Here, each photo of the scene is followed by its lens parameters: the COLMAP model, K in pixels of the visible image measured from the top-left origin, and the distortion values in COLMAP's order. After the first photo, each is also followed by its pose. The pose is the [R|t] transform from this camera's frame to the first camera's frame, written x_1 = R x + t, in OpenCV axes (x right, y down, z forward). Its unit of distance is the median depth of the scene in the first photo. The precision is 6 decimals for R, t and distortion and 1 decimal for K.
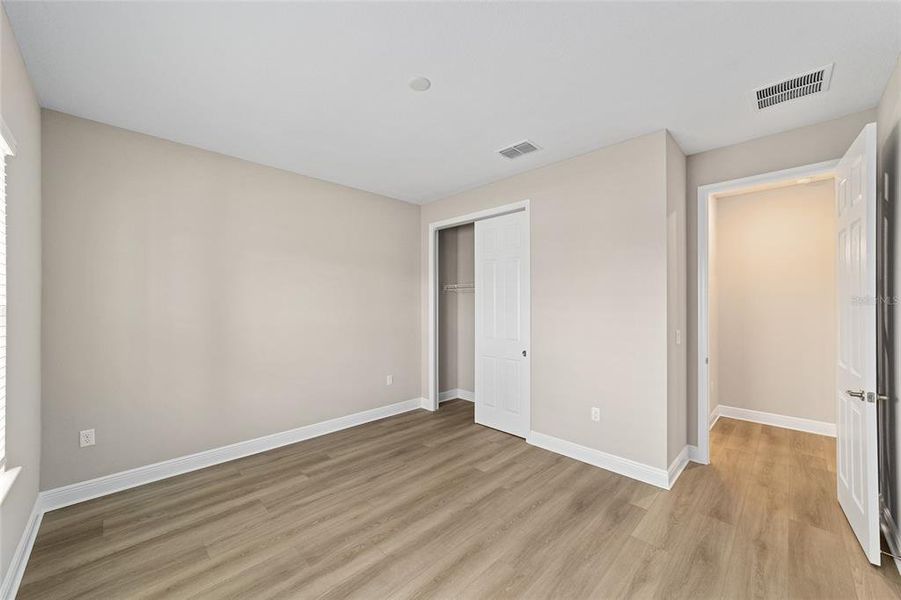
lens RADIAL K [[342.9, 0, 448.1], [0, 342.9, 302.2], [0, 0, 1]] dist [0.001575, 0.000261]
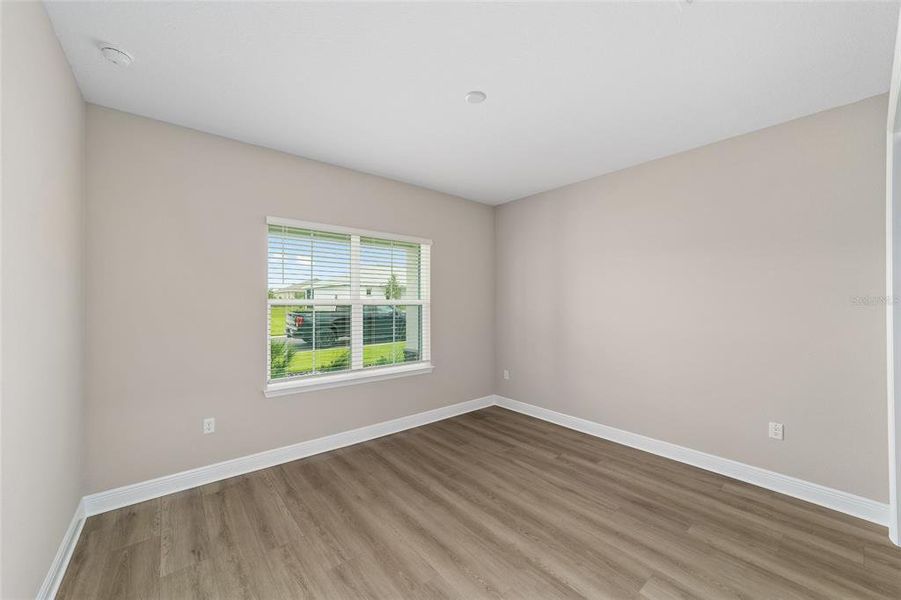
lens RADIAL K [[342.9, 0, 448.0], [0, 342.9, 301.1], [0, 0, 1]] dist [0.001575, 0.000261]
pose [[-0.082674, -0.003215, -0.996571, 0.660331], [0.007860, 0.999962, -0.003878, -0.001189], [0.996546, -0.008154, -0.082646, 0.669541]]
